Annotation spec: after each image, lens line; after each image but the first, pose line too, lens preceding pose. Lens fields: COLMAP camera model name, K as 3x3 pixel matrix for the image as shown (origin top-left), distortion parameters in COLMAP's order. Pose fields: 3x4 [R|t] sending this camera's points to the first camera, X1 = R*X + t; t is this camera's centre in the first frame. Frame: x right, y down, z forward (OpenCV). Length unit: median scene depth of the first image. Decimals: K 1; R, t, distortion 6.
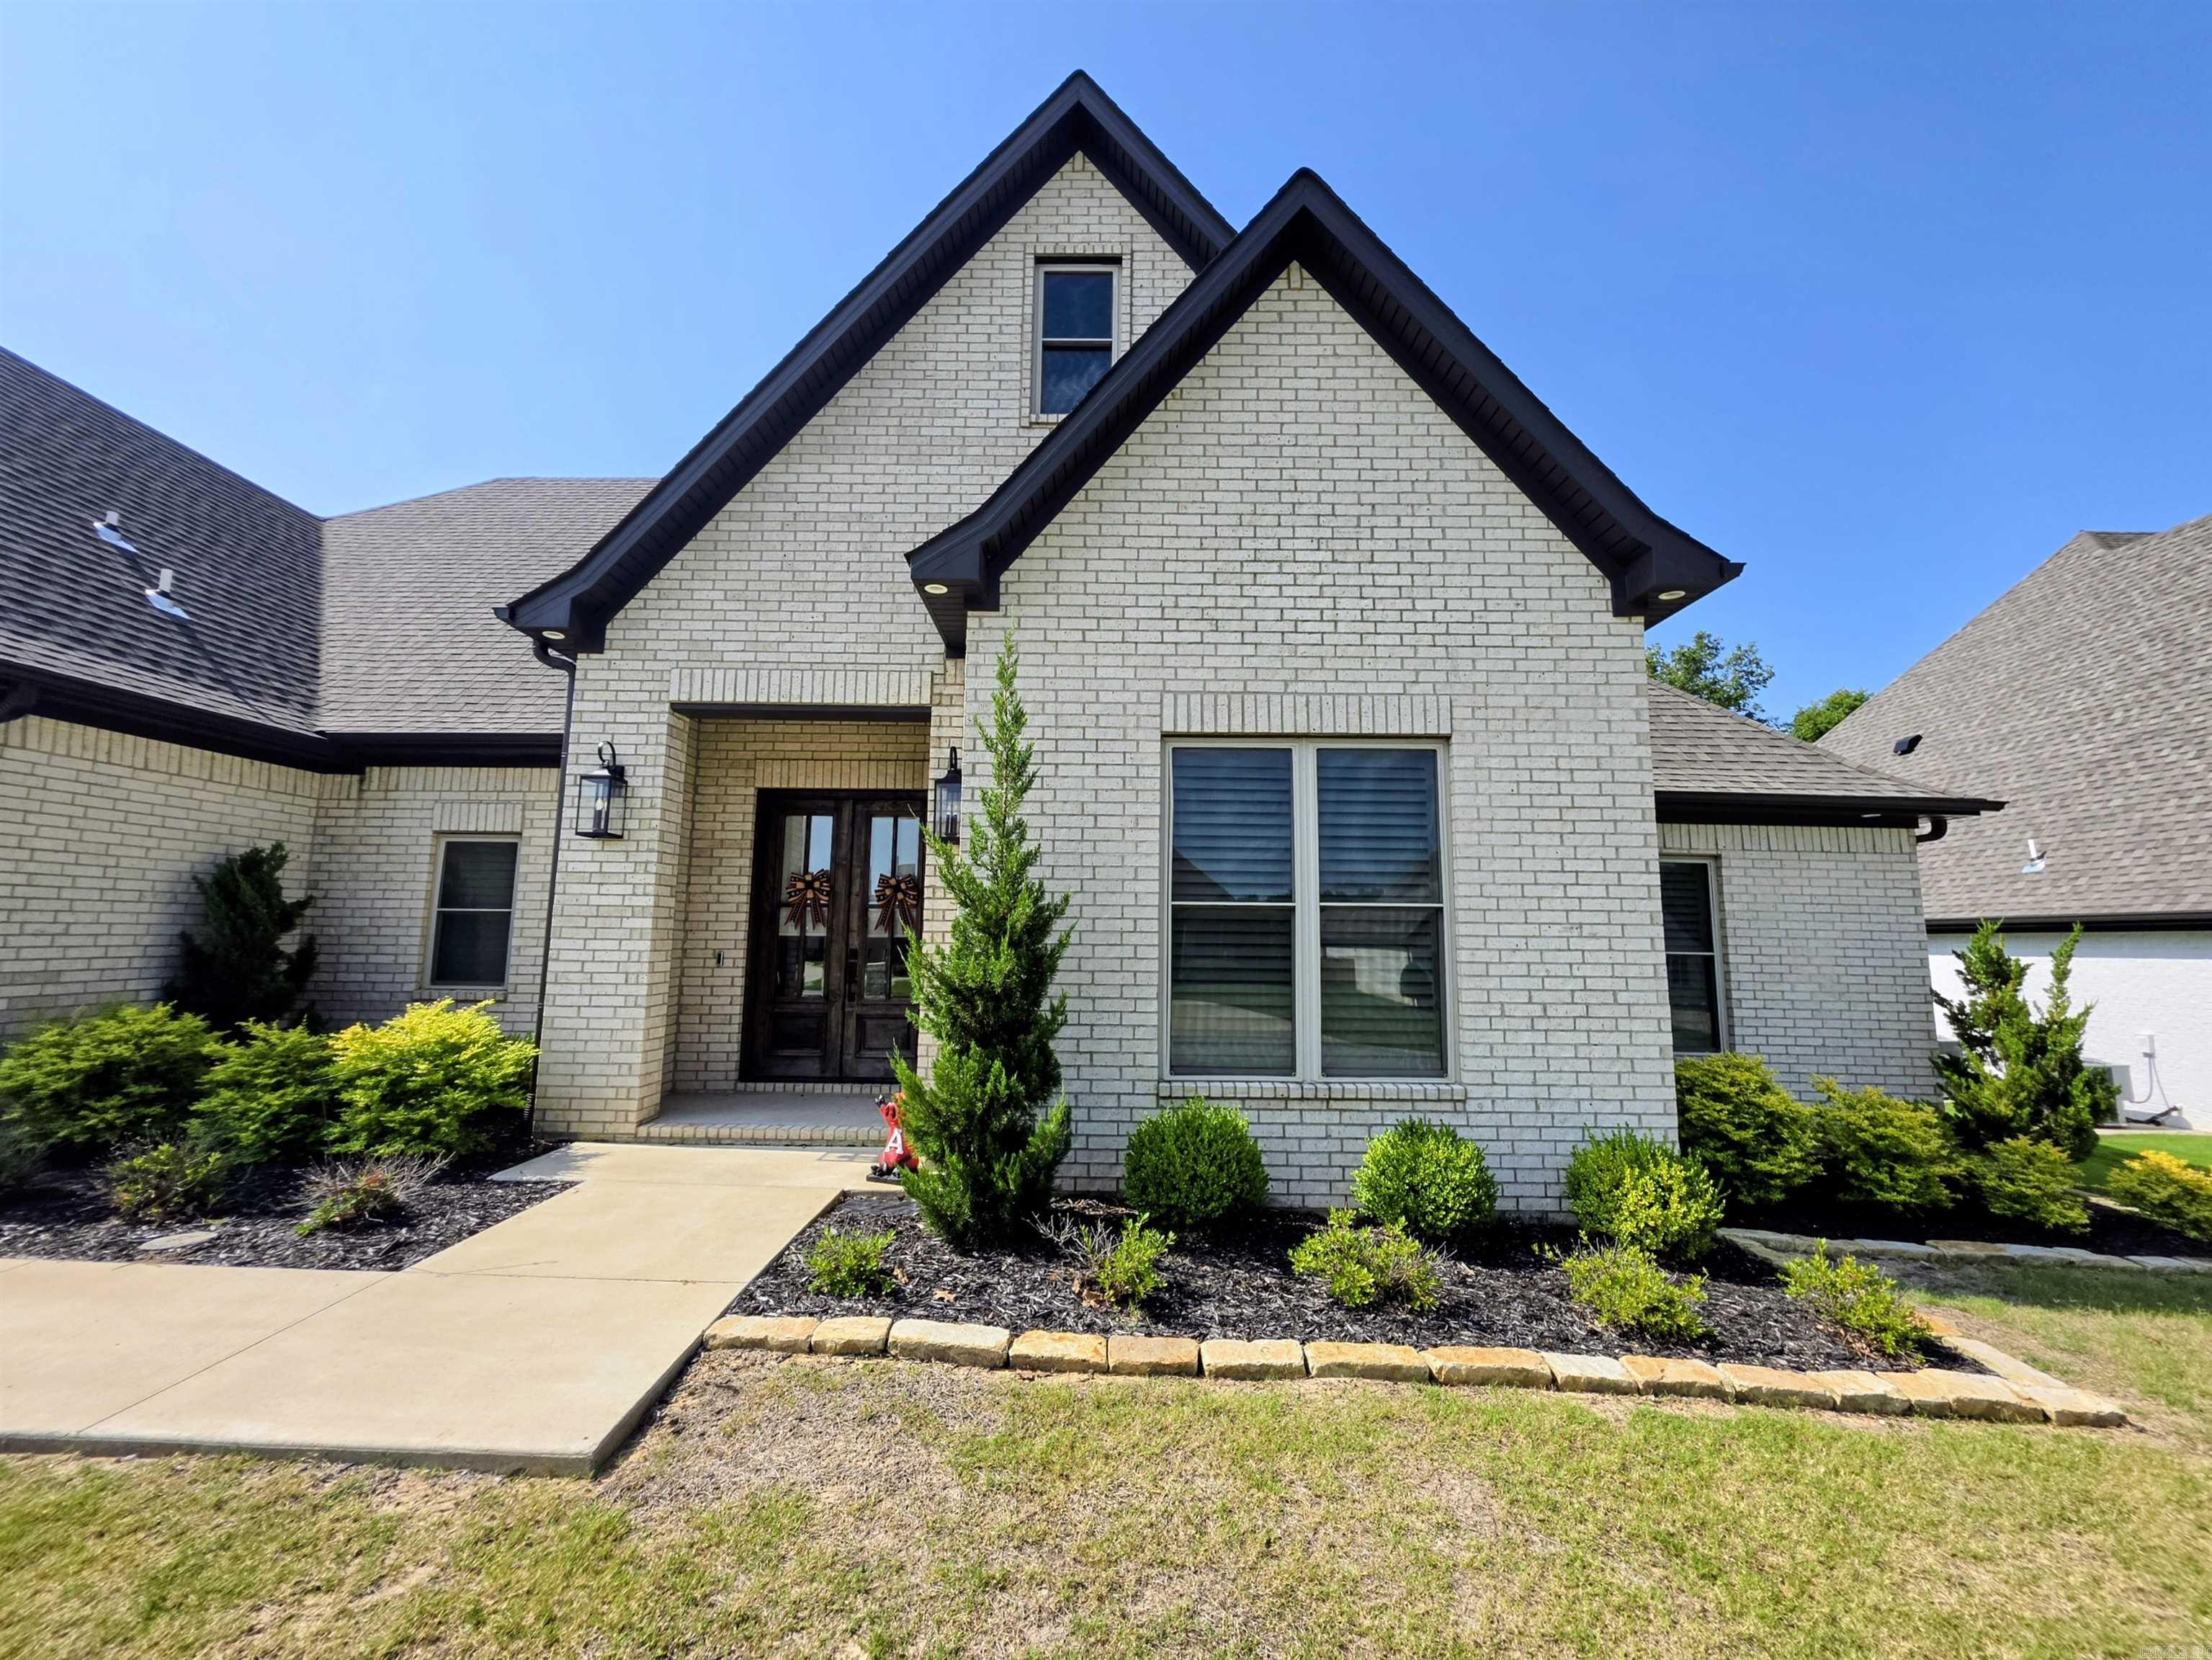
lens RADIAL K [[885.7, 0, 1096.0], [0, 885.7, 823.2], [0, 0, 1]] dist [-0.001141, -0.000013]
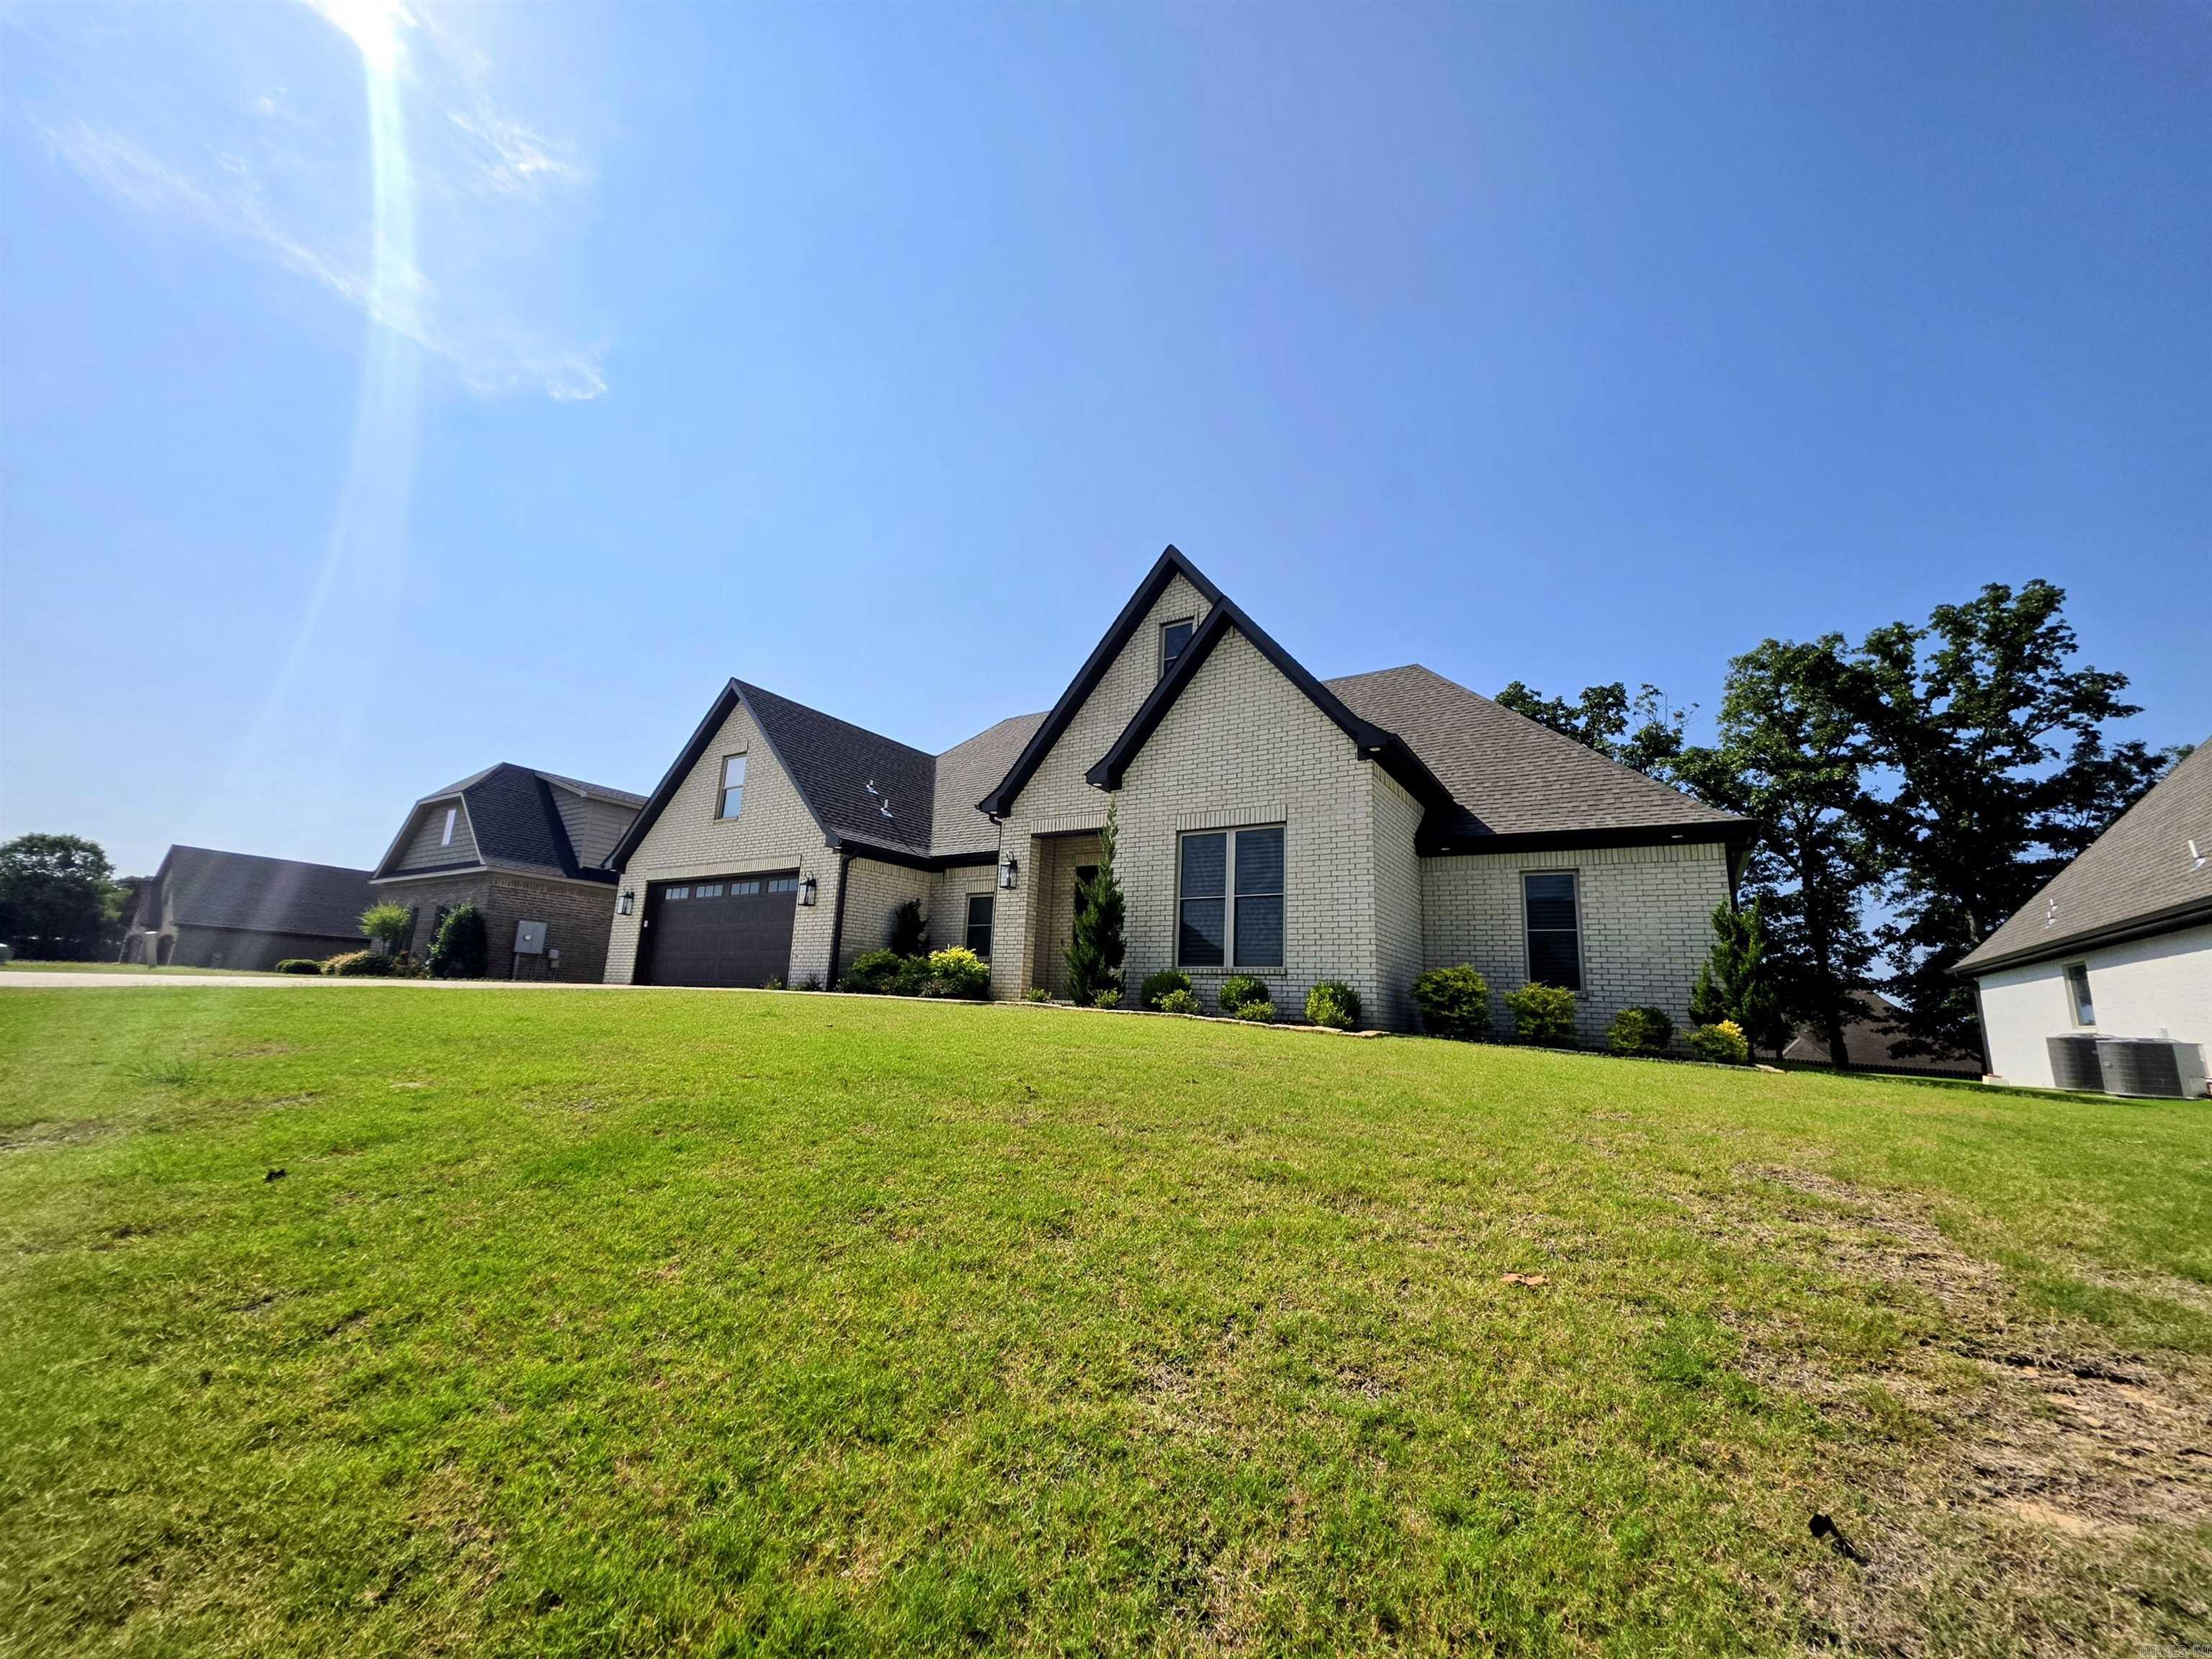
lens RADIAL K [[893.2, 0, 1097.5], [0, 893.2, 825.7], [0, 0, 1]] dist [-0.001424, -0.000458]
pose [[0.842131, -0.091614, -0.531434, 1.049806], [0.036545, 0.992894, -0.113255, 0.137027], [0.538033, 0.075954, 0.839495, -1.054998]]
